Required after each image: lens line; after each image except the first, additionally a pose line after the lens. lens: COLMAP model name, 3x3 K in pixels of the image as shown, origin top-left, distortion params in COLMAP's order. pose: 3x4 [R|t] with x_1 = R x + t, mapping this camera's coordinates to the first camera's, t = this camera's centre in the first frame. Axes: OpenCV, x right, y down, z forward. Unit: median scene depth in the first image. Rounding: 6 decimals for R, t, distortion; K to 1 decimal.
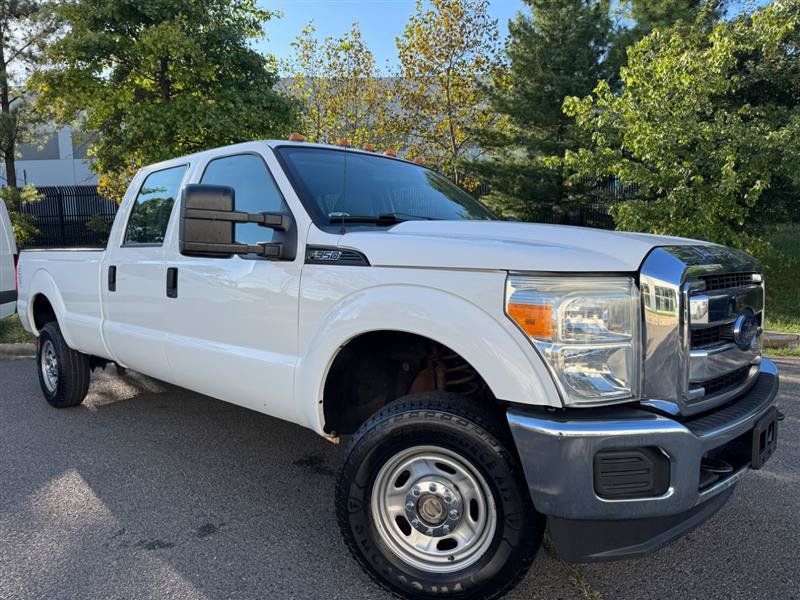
lens RADIAL K [[572.7, 0, 400.0], [0, 572.7, 300.0], [0, 0, 1]] dist [0.059384, -0.083535]
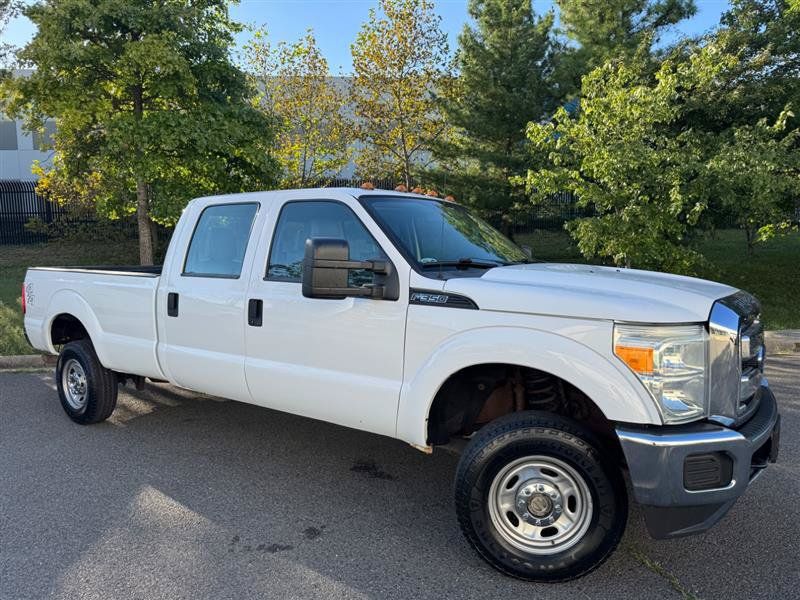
lens RADIAL K [[566.2, 0, 401.3], [0, 566.2, 303.2], [0, 0, 1]] dist [0.110333, -0.173315]
pose [[0.991395, -0.008217, 0.130645, -0.331165], [0.006304, 0.999867, 0.015054, -0.081822], [-0.130752, -0.014101, 0.991315, -0.165341]]
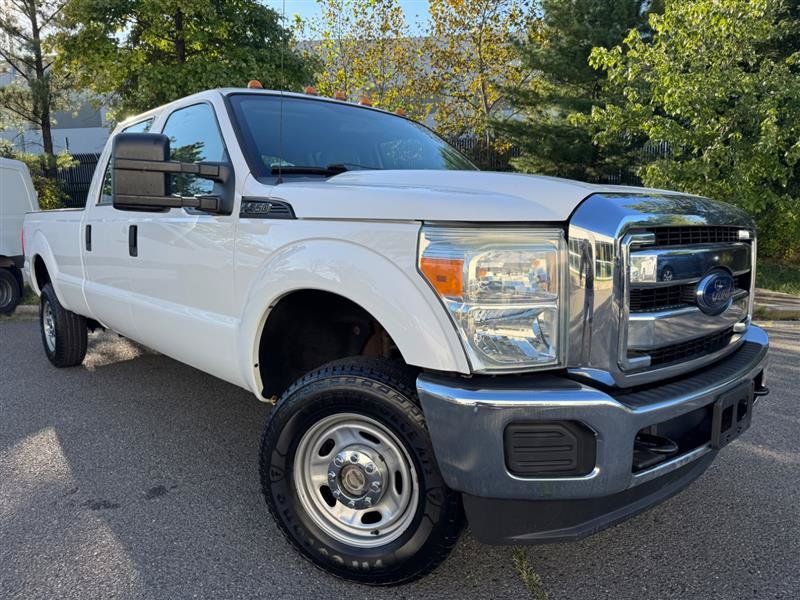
lens RADIAL K [[572.7, 0, 400.0], [0, 572.7, 300.0], [0, 0, 1]] dist [0.059384, -0.083535]
pose [[0.997314, 0.011061, -0.072398, 0.158200], [-0.007005, 0.998404, 0.056044, 0.015391], [0.072903, -0.055386, 0.995800, 0.076871]]
